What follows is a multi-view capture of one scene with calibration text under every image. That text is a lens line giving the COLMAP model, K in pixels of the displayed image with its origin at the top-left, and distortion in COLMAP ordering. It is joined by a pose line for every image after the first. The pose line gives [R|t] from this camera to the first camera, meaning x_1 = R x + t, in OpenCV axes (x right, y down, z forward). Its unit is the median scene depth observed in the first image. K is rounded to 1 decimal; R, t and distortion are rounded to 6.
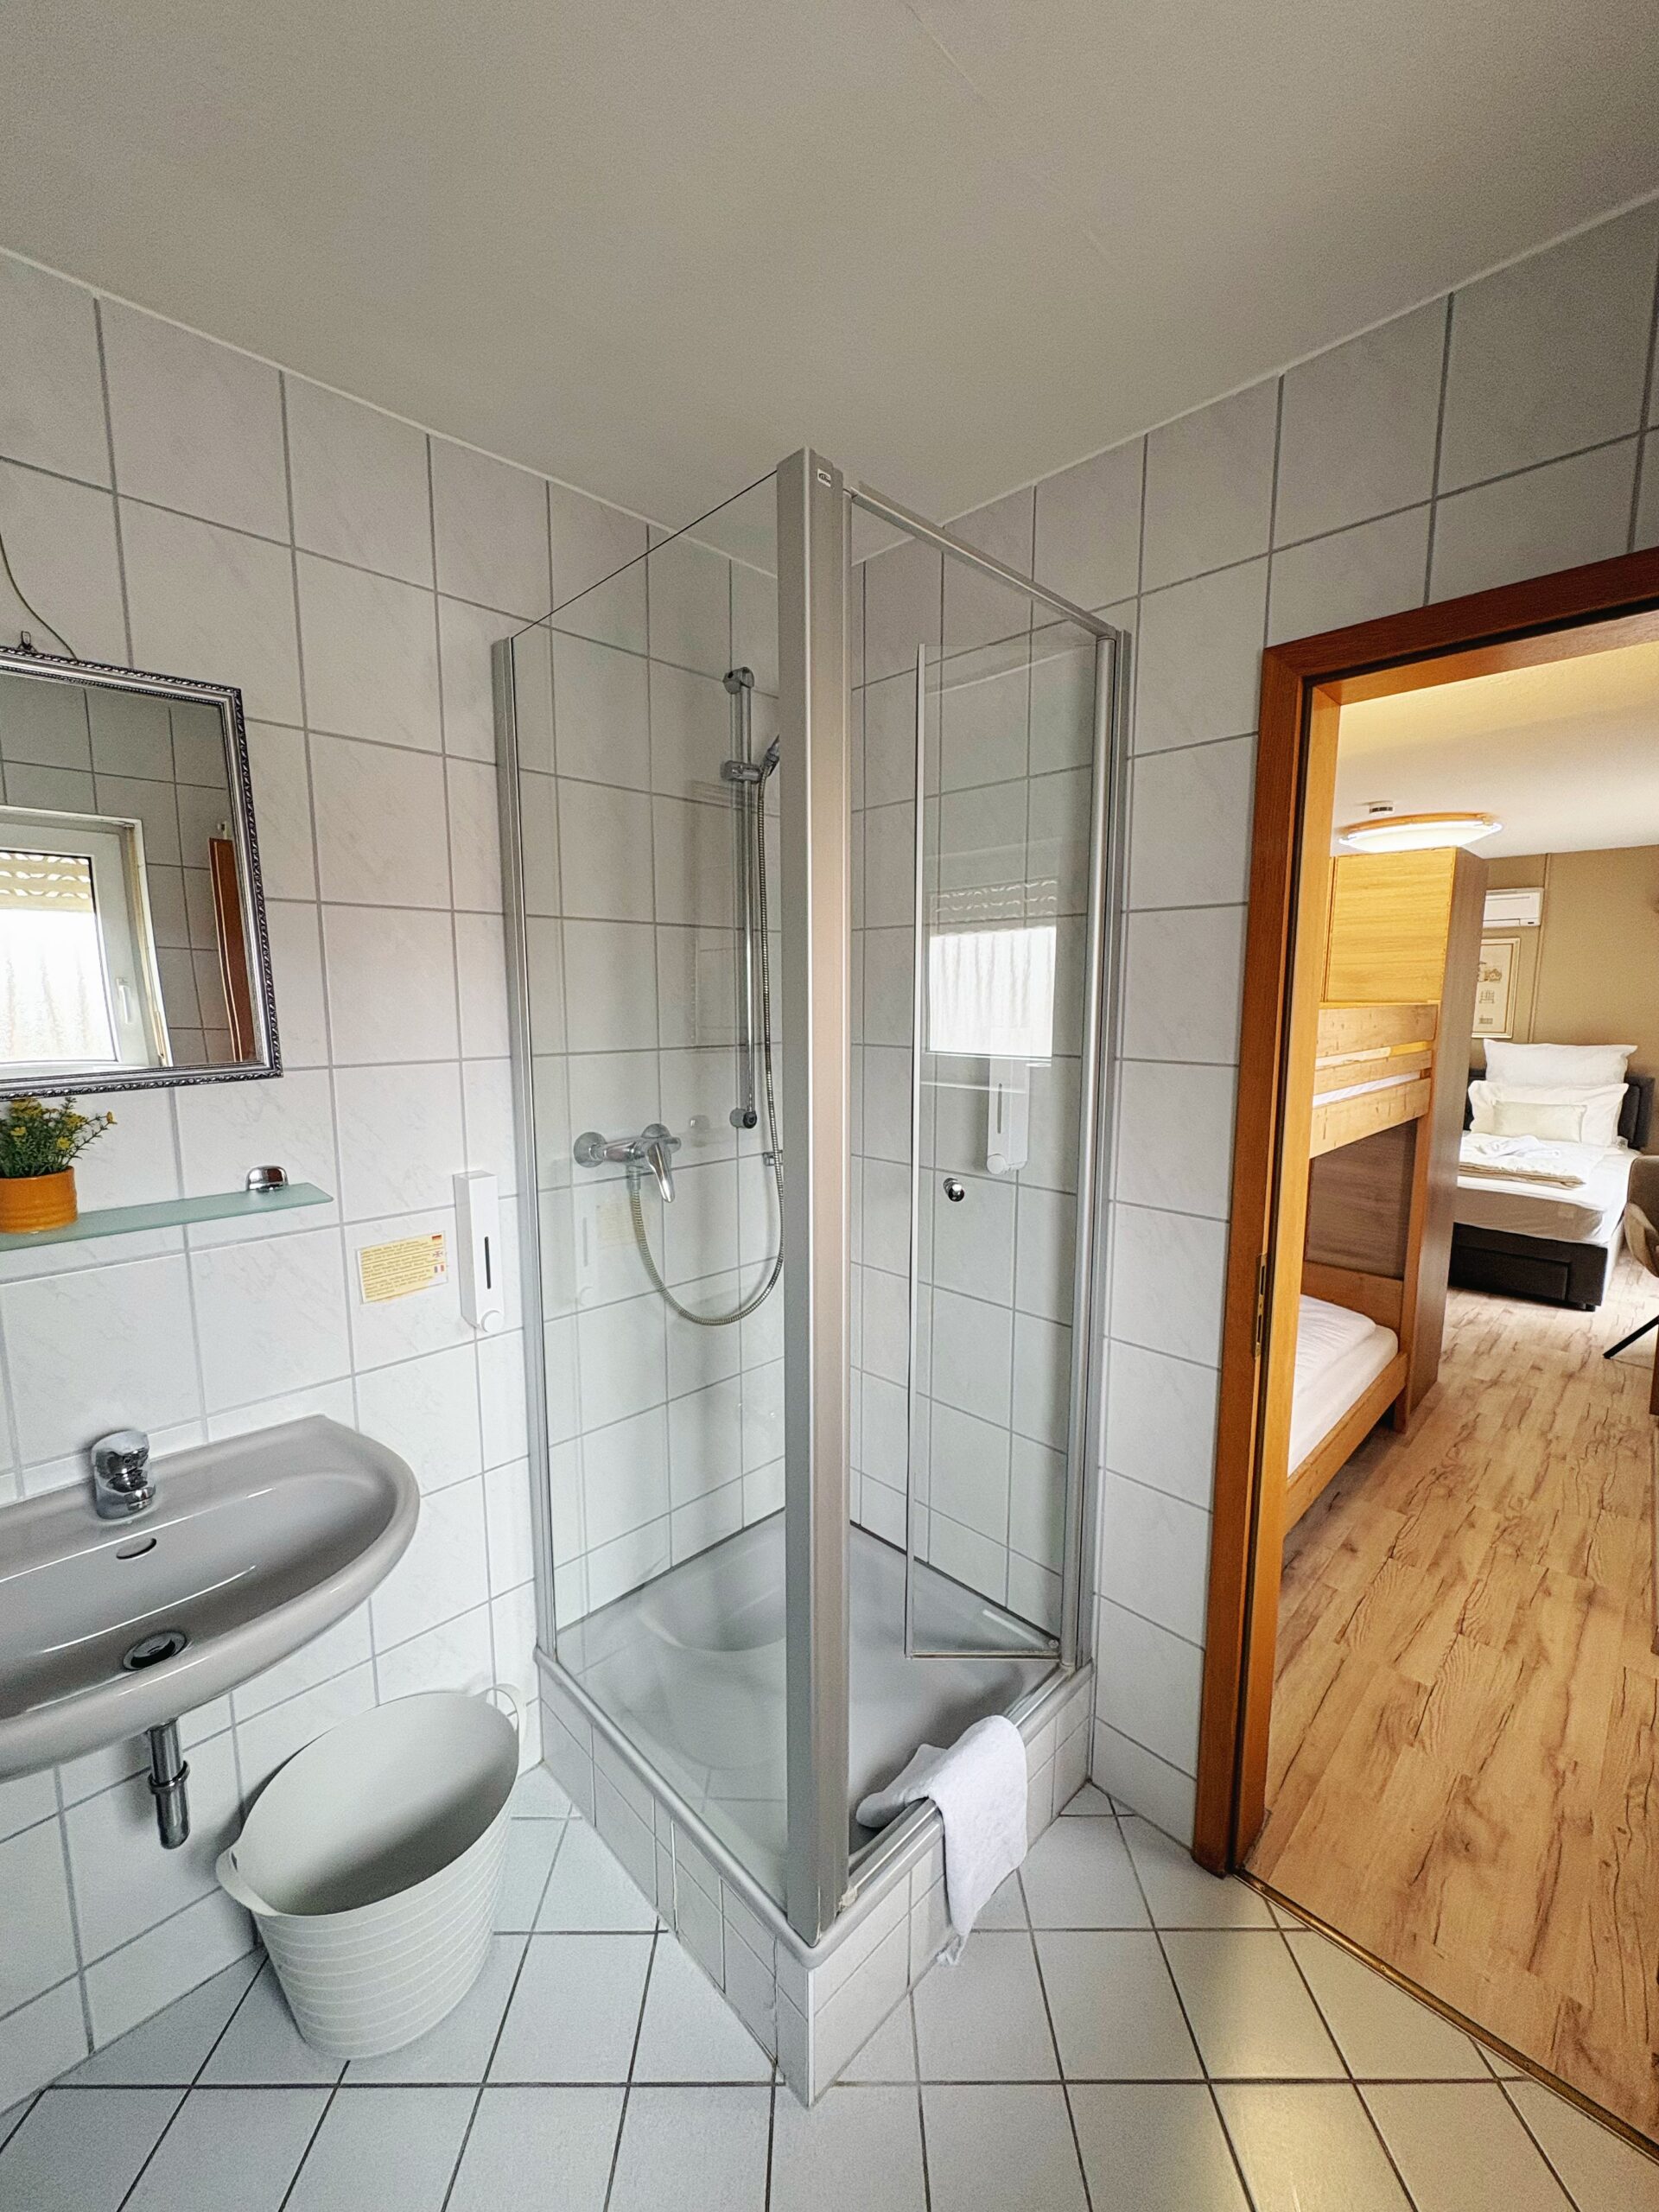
lens RADIAL K [[882.8, 0, 827.8], [0, 882.8, 1109.8], [0, 0, 1]] dist [-0.003124, 0.000487]
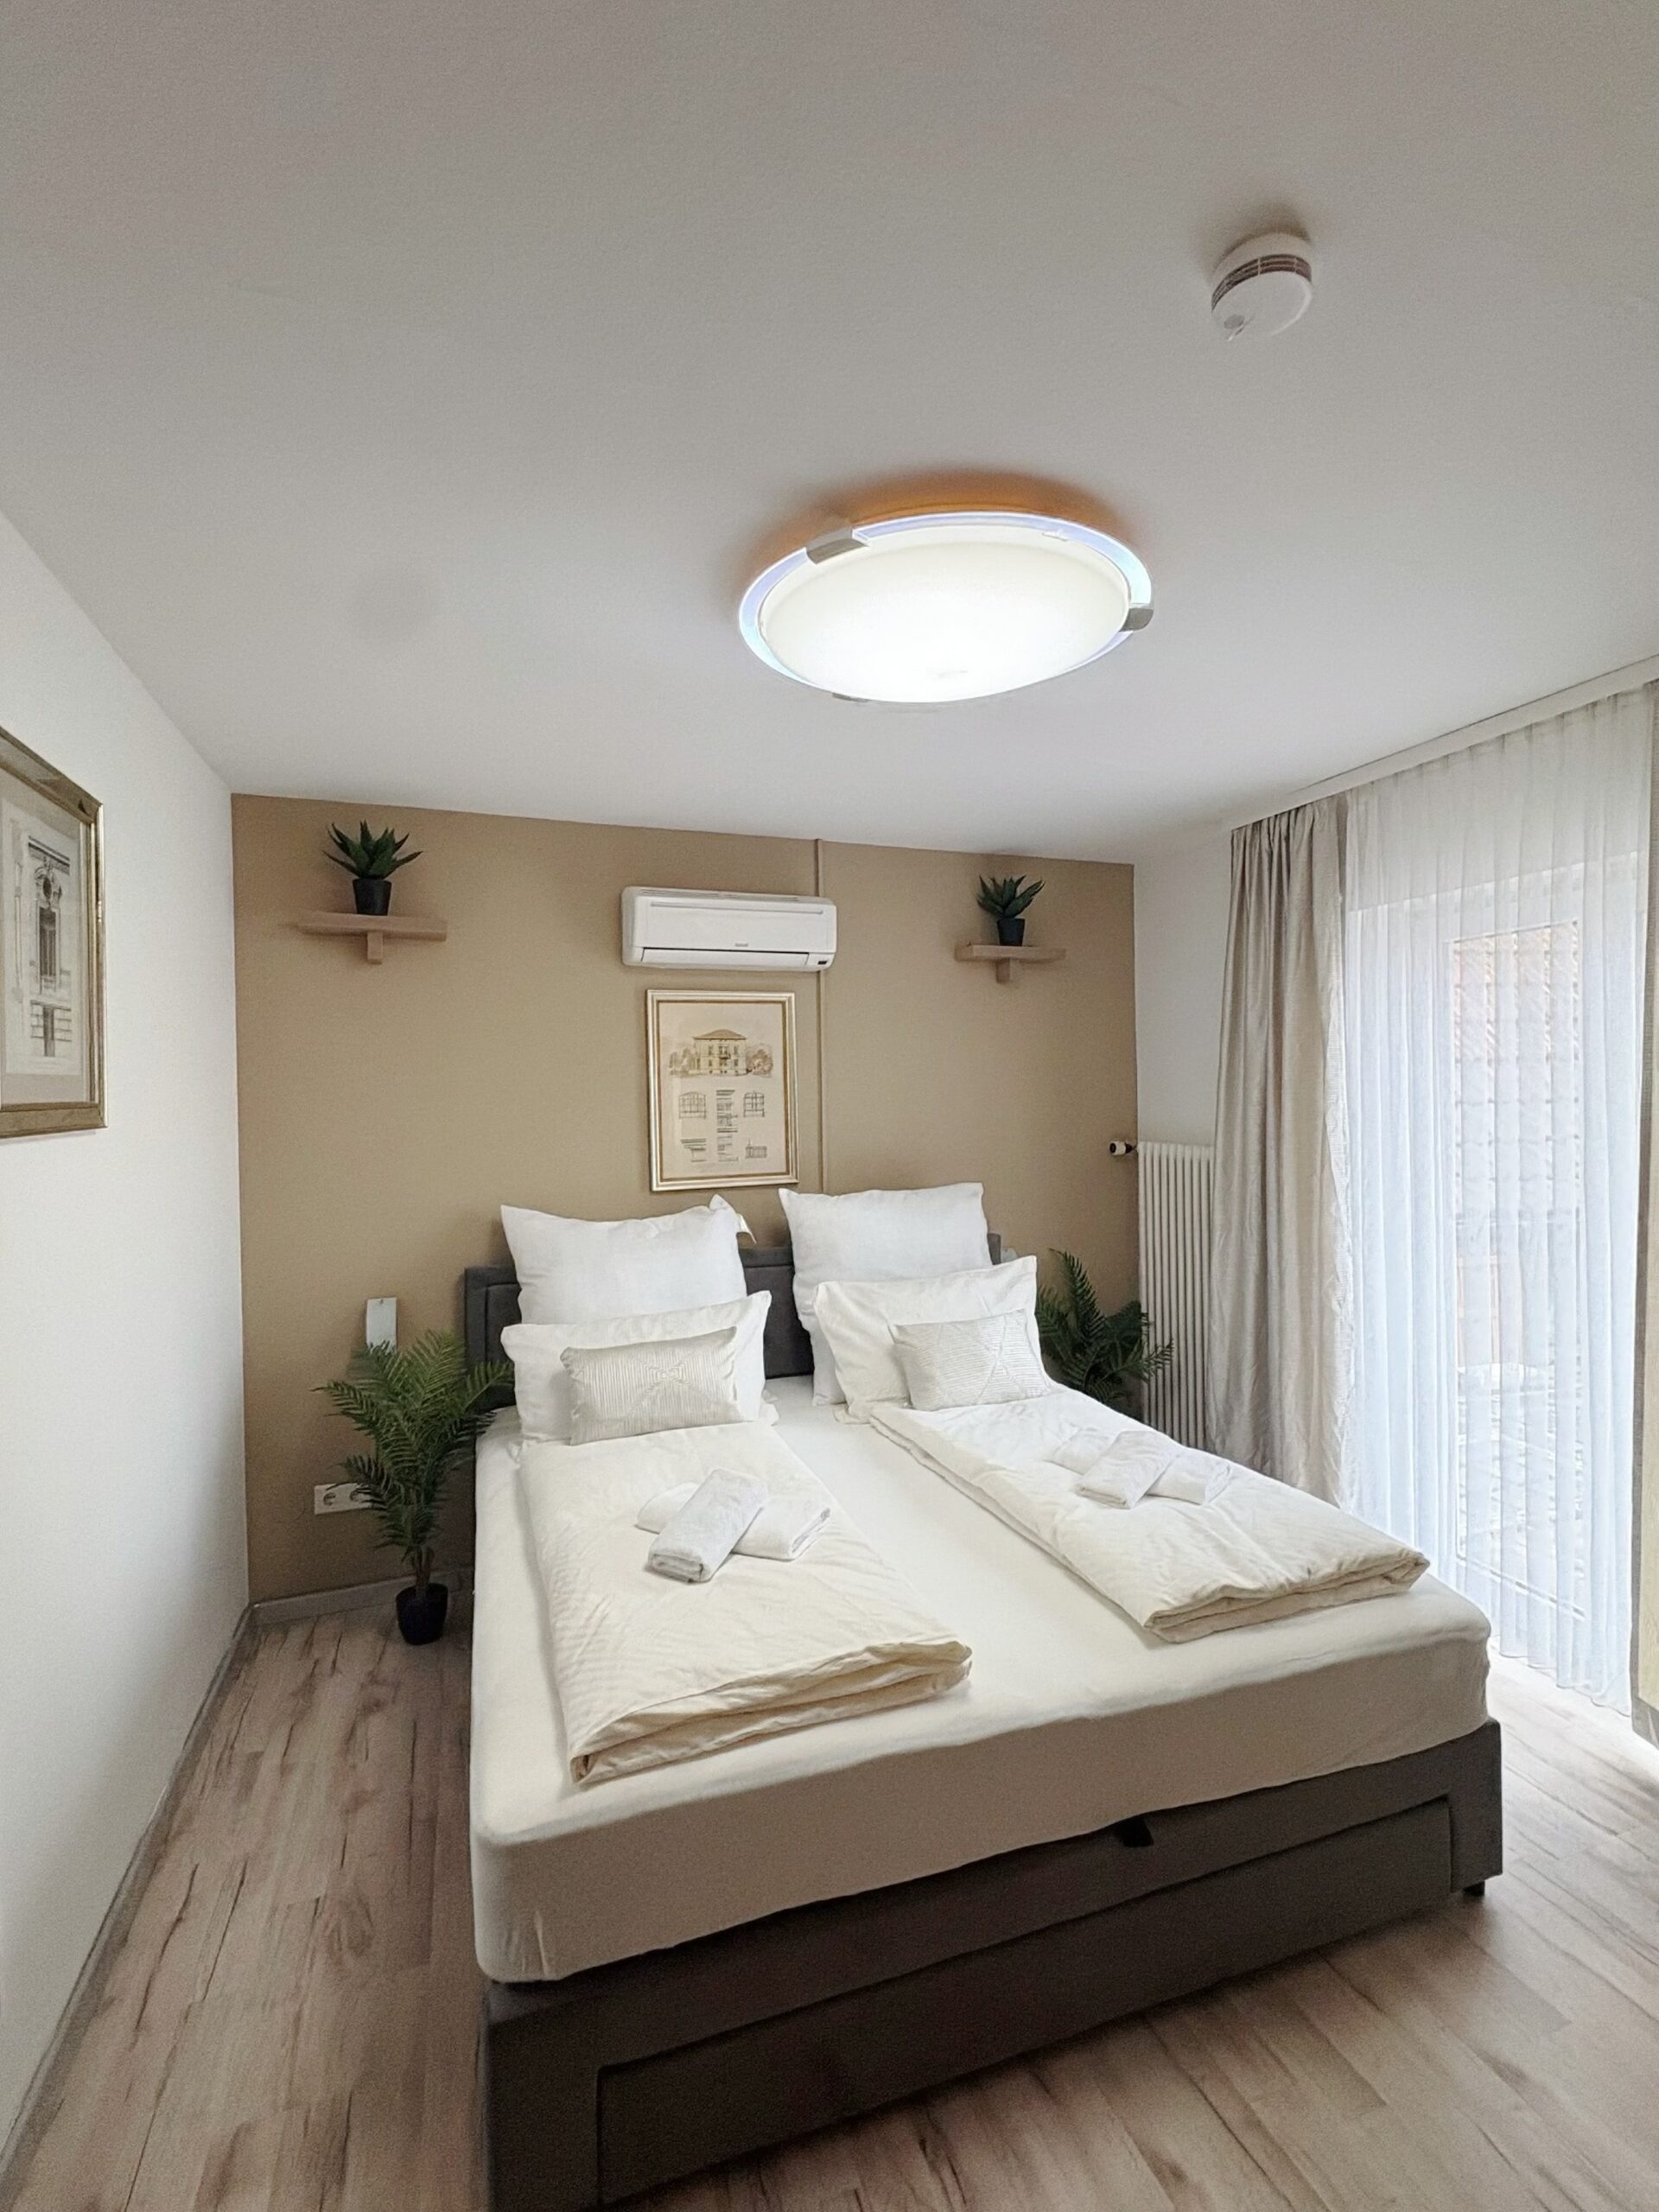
lens RADIAL K [[1040.6, 0, 828.0], [0, 1040.6, 1098.3], [0, 0, 1]] dist [0.003740, 0.000113]
pose [[0.428451, -0.010630, 0.903503, 0.393629], [0.135731, 0.989342, -0.052725, -0.161546], [-0.893312, 0.145224, 0.425327, 1.210578]]
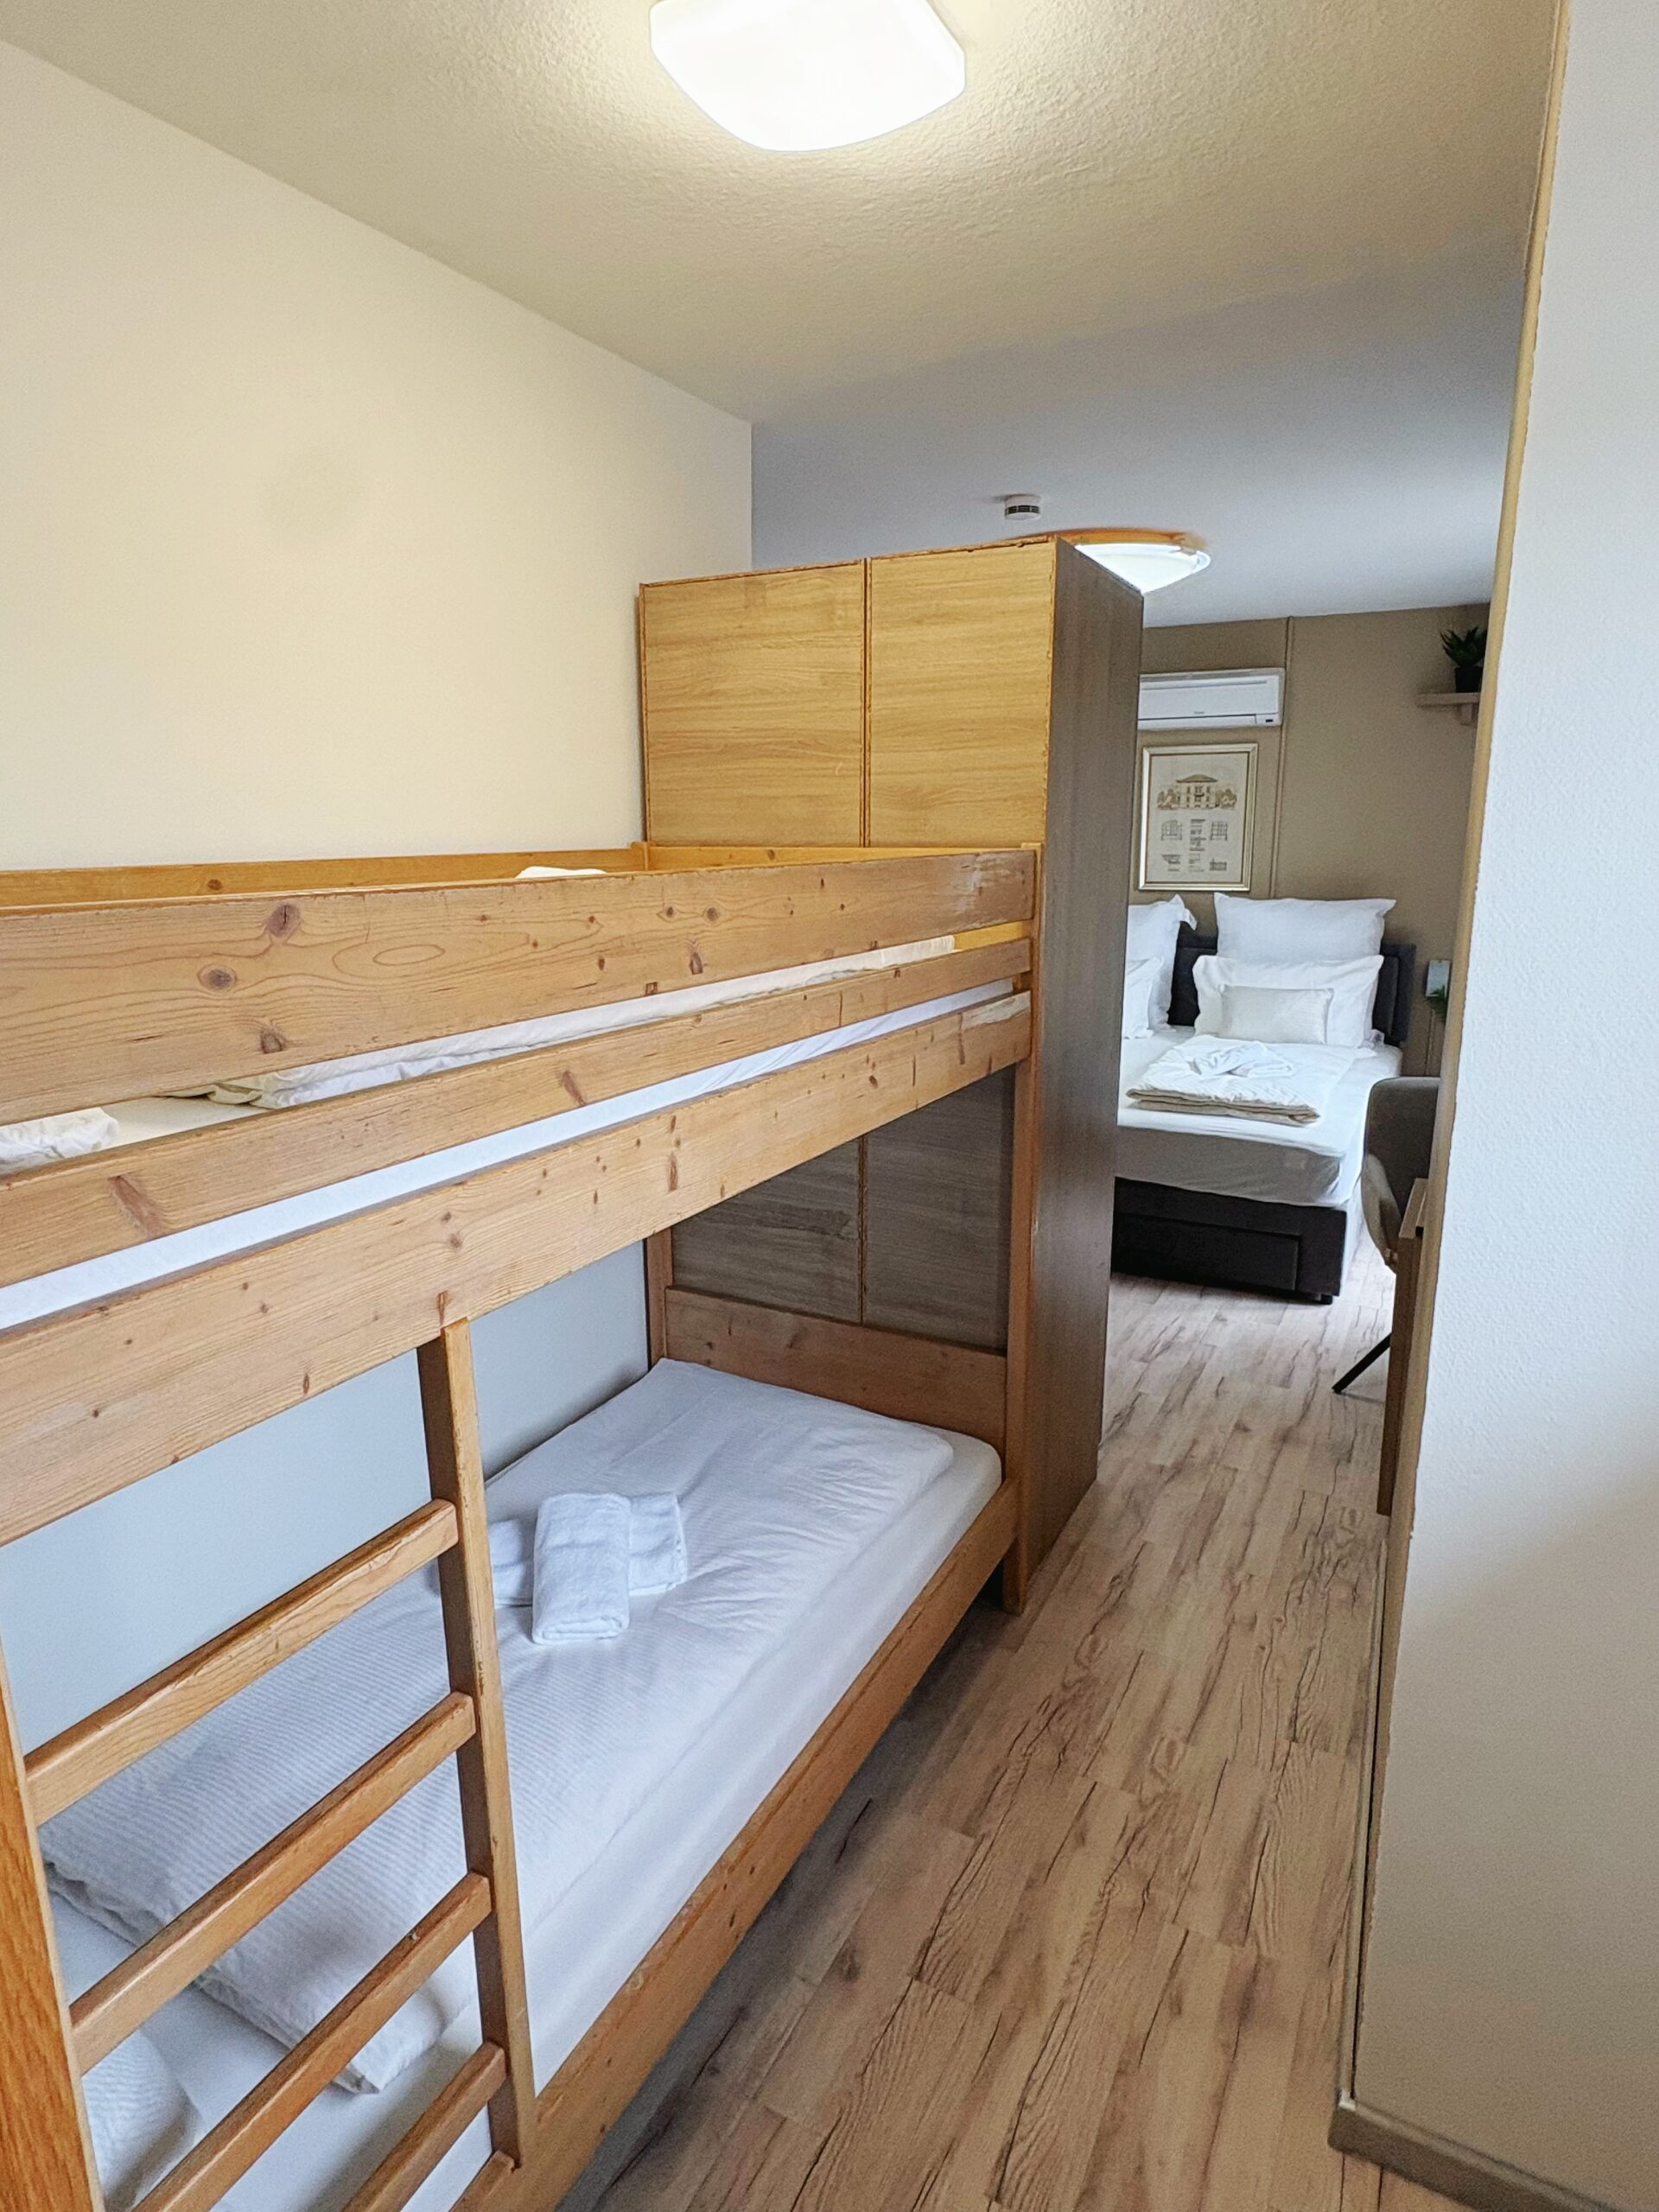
lens RADIAL K [[1234.7, 0, 834.5], [0, 1234.7, 1101.0], [0, 0, 1]] dist [-0.002846, 0.000912]
pose [[0.955496, -0.068003, 0.287059, 0.293498], [0.042496, 0.994648, 0.094174, -0.037613], [-0.291927, -0.077784, 0.953273, 0.264897]]
